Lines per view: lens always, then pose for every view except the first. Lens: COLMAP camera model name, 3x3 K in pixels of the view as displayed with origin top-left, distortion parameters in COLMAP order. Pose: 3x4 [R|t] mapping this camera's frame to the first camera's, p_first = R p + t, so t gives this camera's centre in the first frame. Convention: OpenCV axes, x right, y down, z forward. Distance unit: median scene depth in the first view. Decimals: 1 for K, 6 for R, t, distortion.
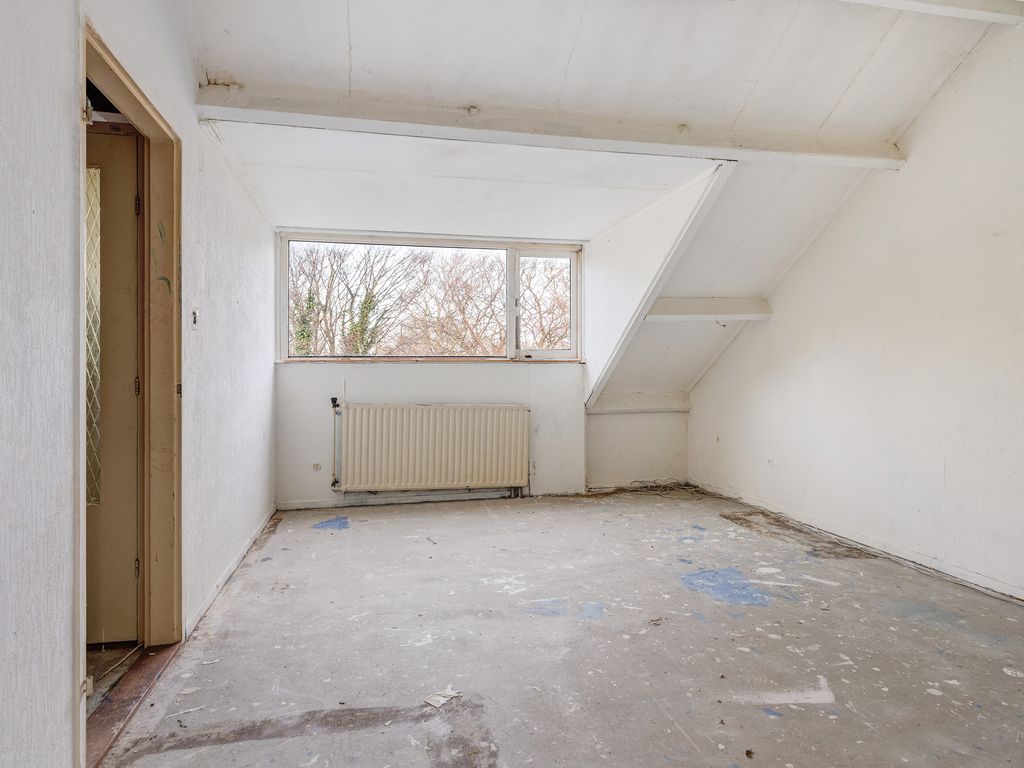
lens RADIAL K [[579.9, 0, 510.4], [0, 579.9, 380.5], [0, 0, 1]] dist [0.003585, -0.000252]
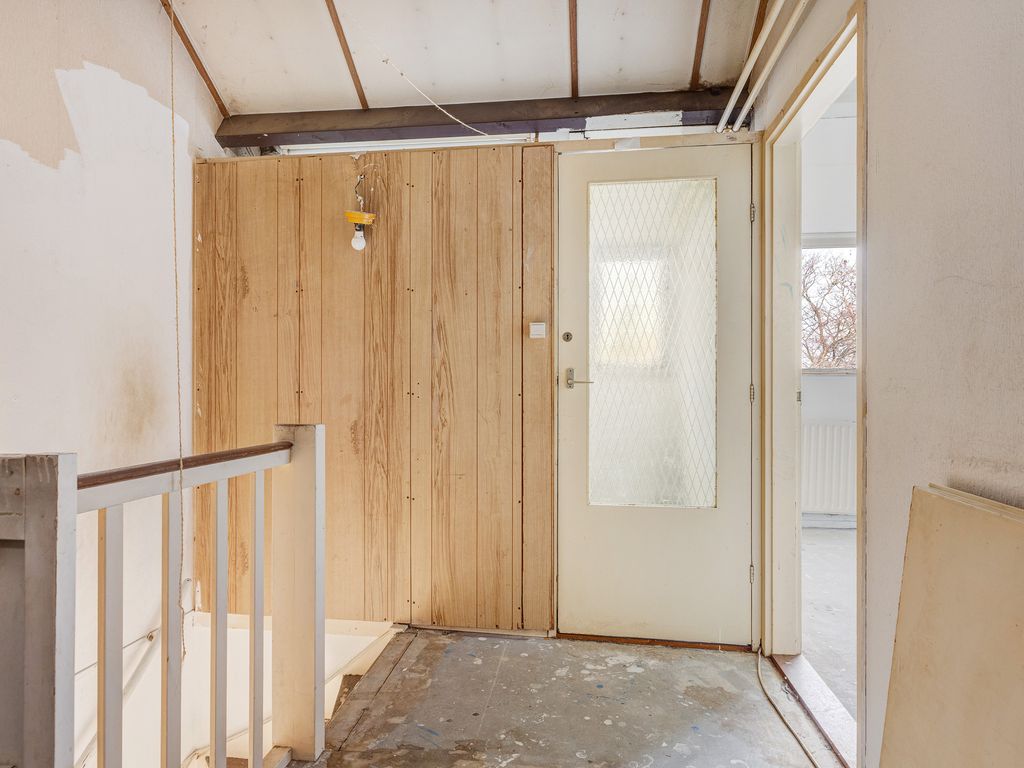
lens RADIAL K [[579.9, 0, 509.4], [0, 579.9, 387.0], [0, 0, 1]] dist [0.003585, -0.000252]
pose [[0.929072, 0.000471, -0.369898, -0.264058], [-0.007951, 0.999794, -0.018698, 0.008954], [0.369813, 0.020313, 0.928884, -0.037060]]
